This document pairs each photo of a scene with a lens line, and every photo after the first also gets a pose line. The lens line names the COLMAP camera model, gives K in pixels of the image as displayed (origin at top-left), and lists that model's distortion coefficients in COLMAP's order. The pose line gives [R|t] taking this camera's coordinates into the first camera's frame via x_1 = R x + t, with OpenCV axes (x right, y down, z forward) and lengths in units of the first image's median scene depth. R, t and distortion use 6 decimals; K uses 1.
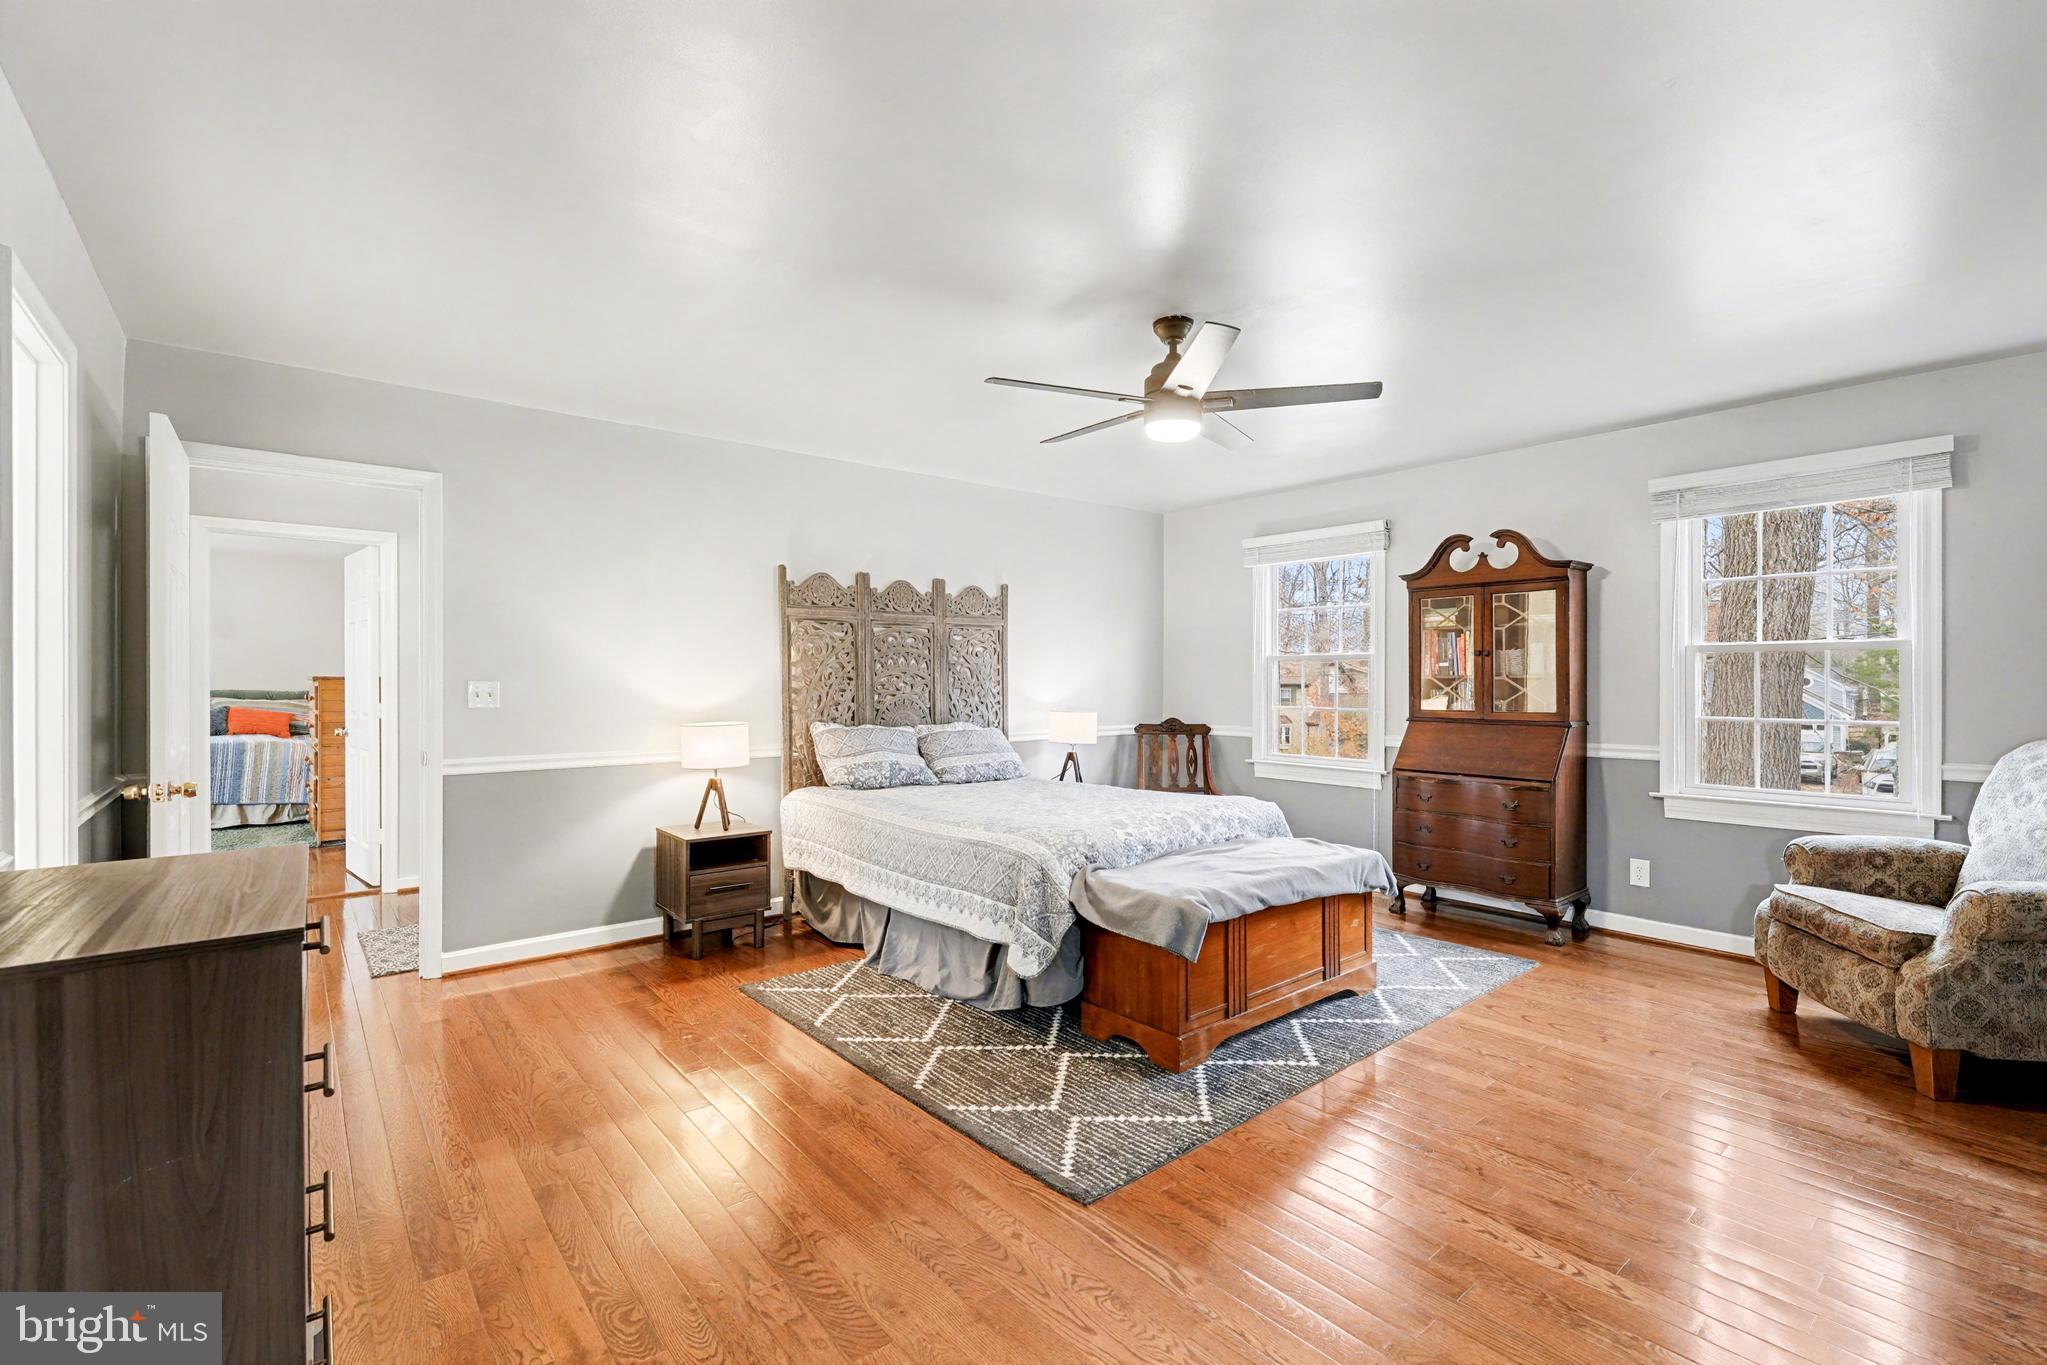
lens RADIAL K [[894.8, 0, 1020.3], [0, 894.8, 683.2], [0, 0, 1]] dist [-0.002053, -0.000145]
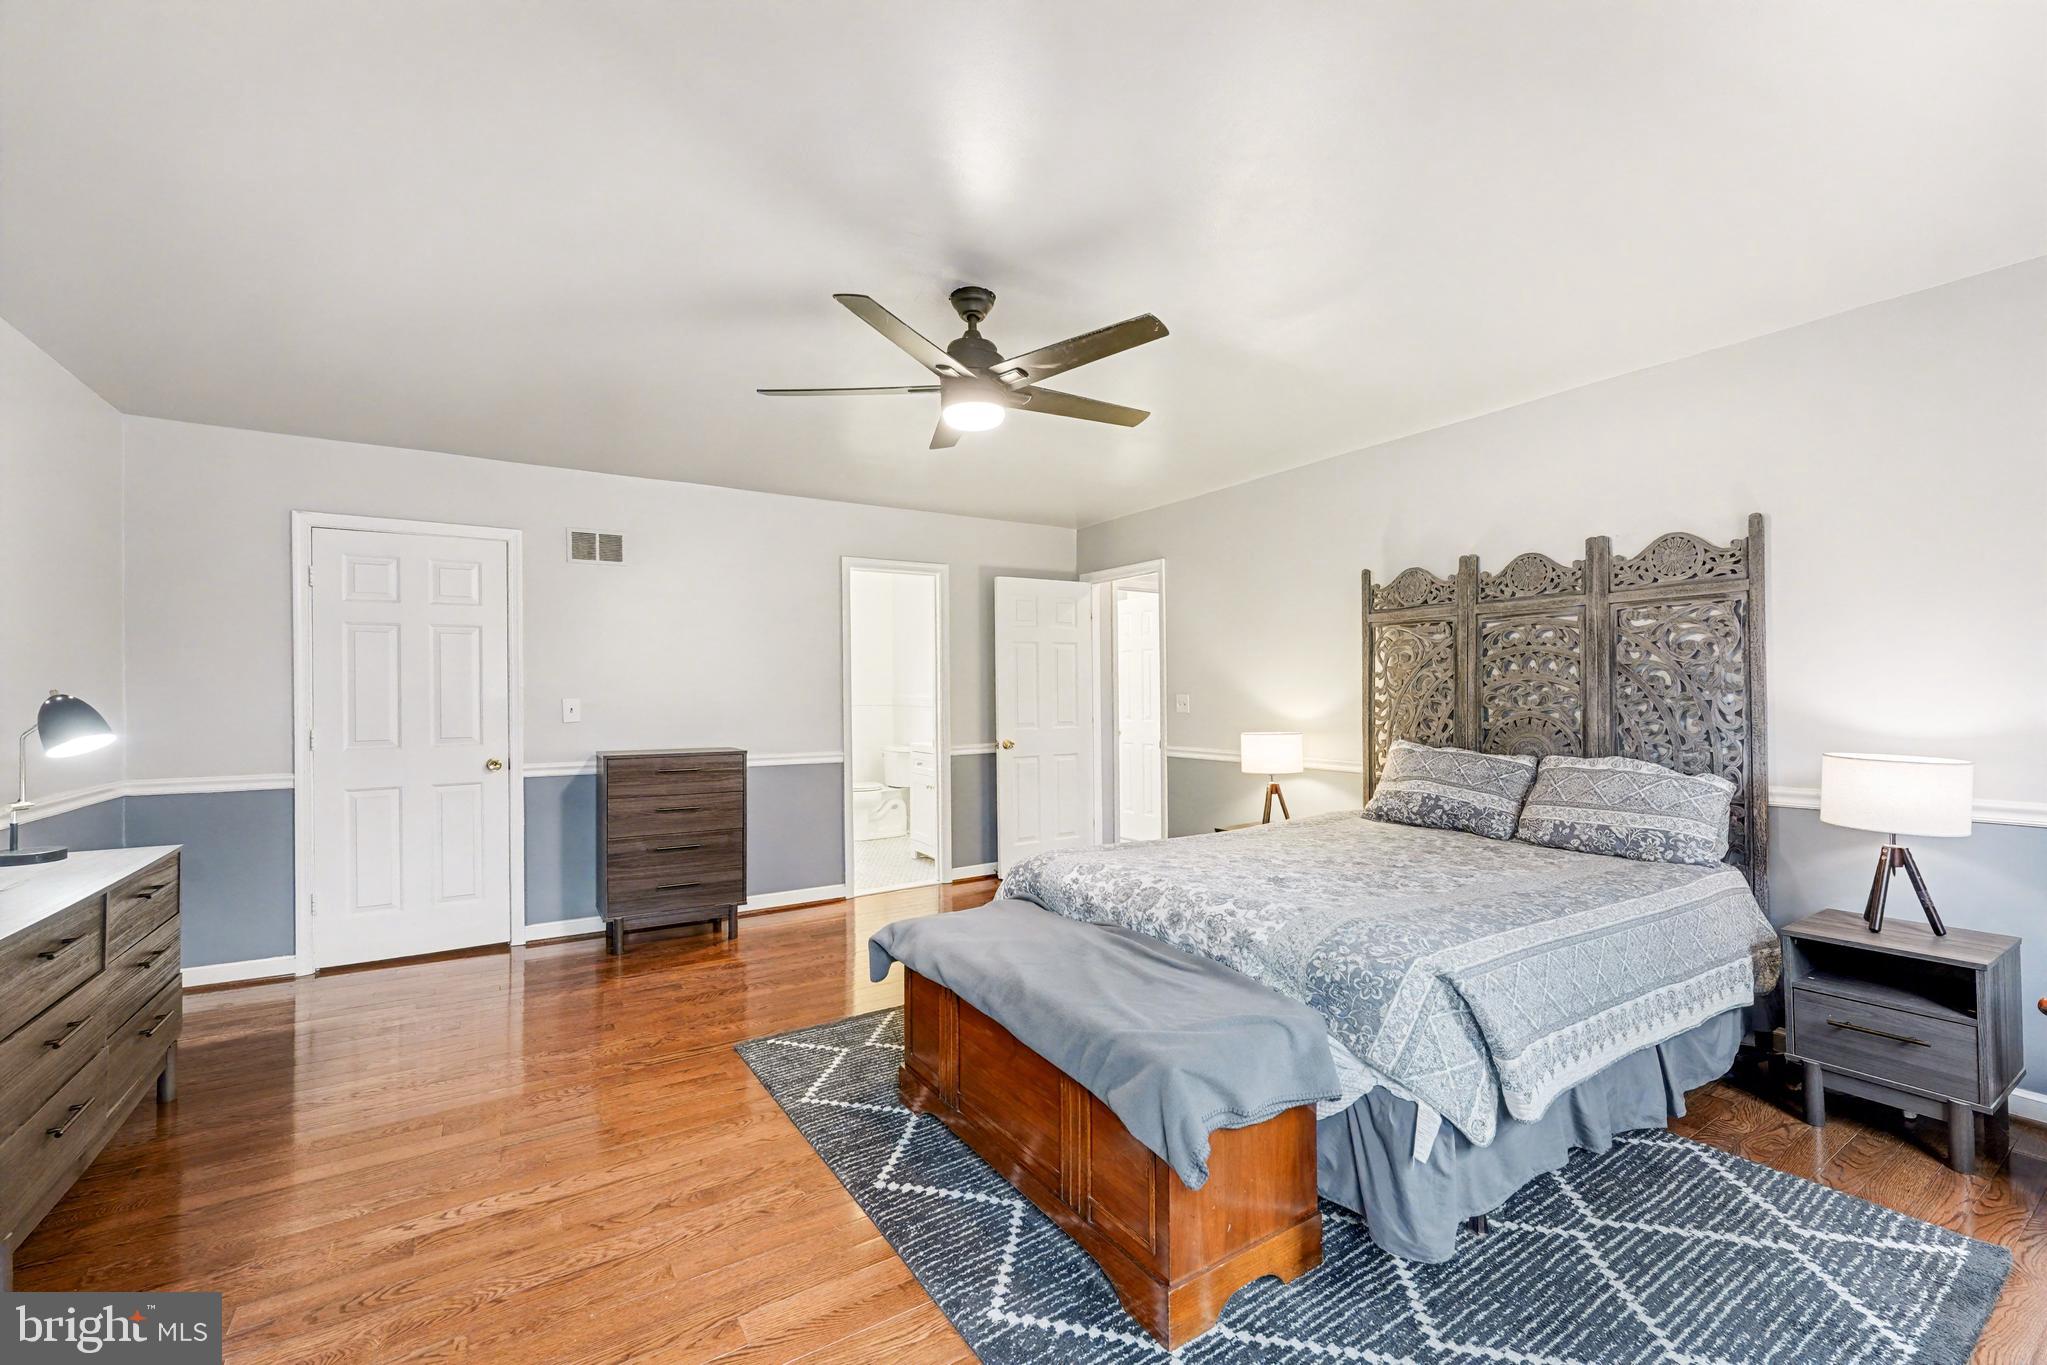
lens RADIAL K [[836.0, 0, 1029.7], [0, 836.0, 684.0], [0, 0, 1]] dist [0.000165, 0.000197]
pose [[-0.102290, -0.007821, -0.994724, 0.772403], [0.006683, 0.999941, -0.008549, -0.008207], [0.994732, -0.007522, -0.102232, 0.886376]]
